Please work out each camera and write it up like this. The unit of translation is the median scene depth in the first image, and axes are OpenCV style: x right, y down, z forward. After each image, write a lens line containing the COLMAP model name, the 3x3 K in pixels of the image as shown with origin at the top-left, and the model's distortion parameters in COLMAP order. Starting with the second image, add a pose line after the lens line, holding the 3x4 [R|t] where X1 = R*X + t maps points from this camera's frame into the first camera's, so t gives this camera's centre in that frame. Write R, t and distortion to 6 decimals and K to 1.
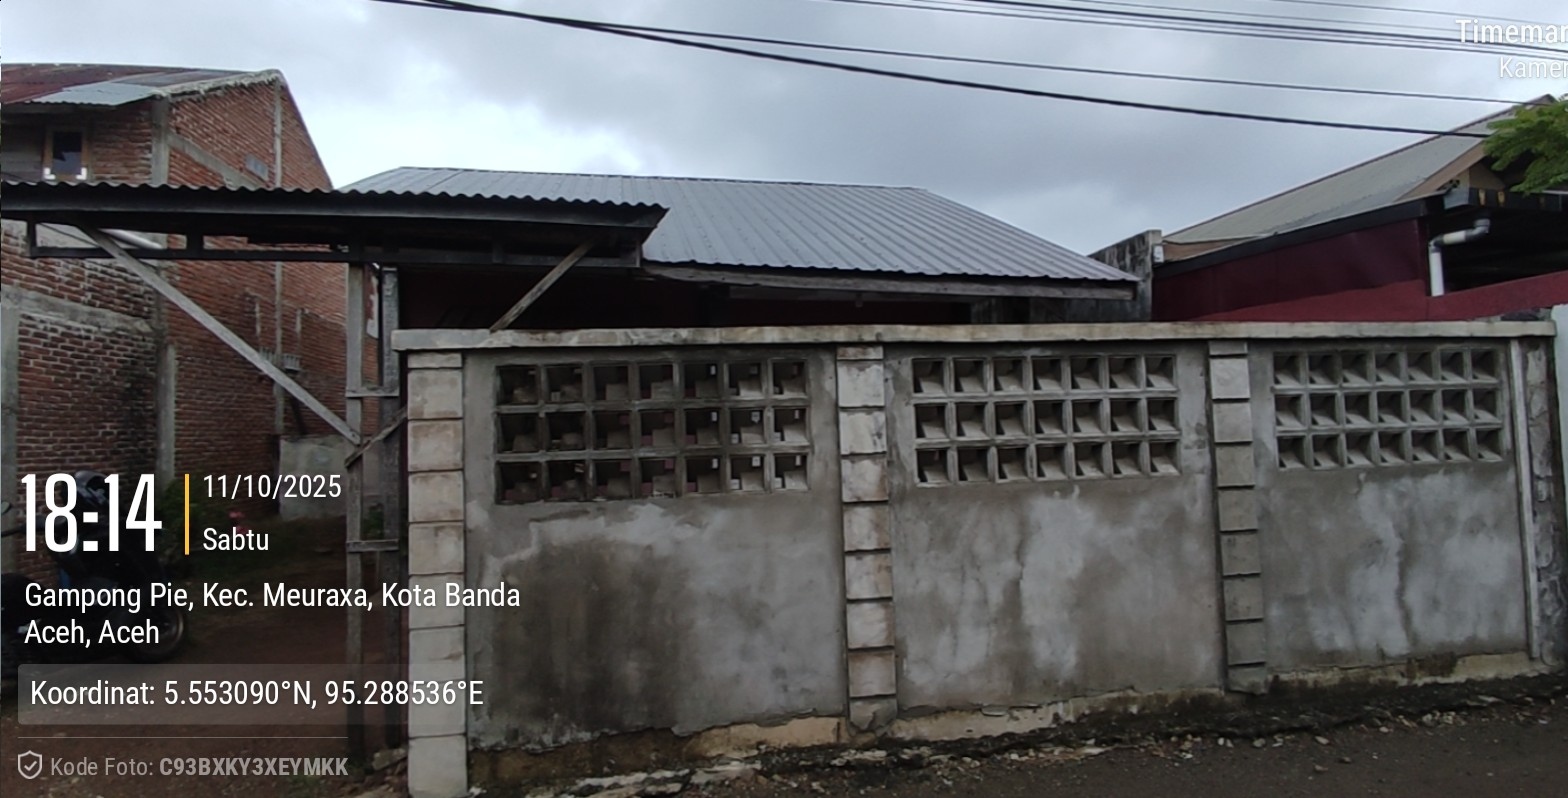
lens RADIAL K [[806.4, 0, 795.2], [0, 806.4, 389.1], [0, 0, 1]] dist [-0.006263, -0.000650]
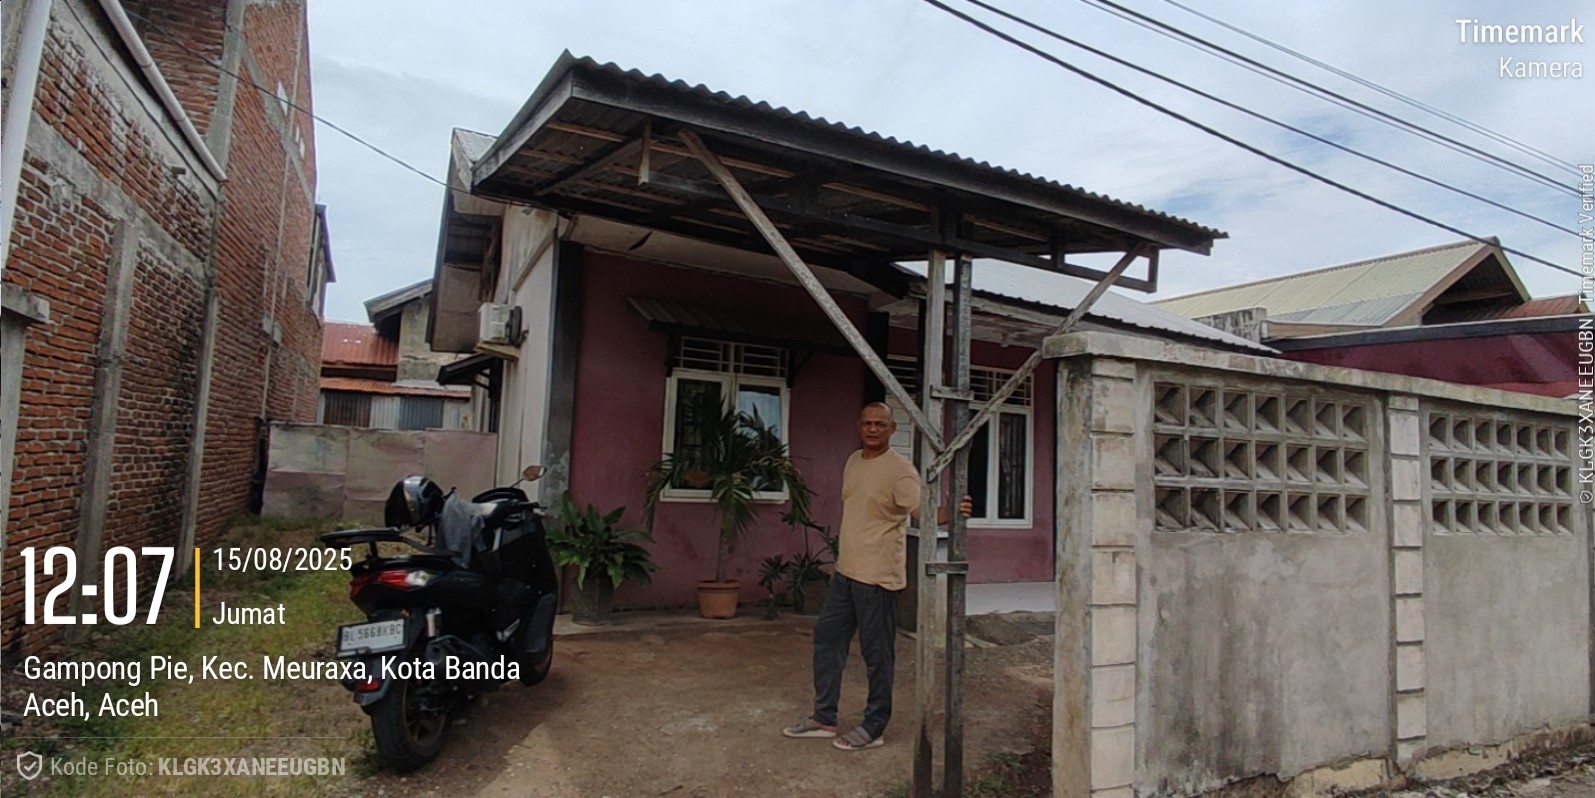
lens RADIAL K [[813.8, 0, 794.8], [0, 813.8, 388.7], [0, 0, 1]] dist [-0.010464, 0.000148]
pose [[0.964770, 0.098876, 0.243806, -0.905100], [-0.088439, 0.994648, -0.053419, 0.060532], [-0.247783, 0.029975, 0.968352, 0.176230]]
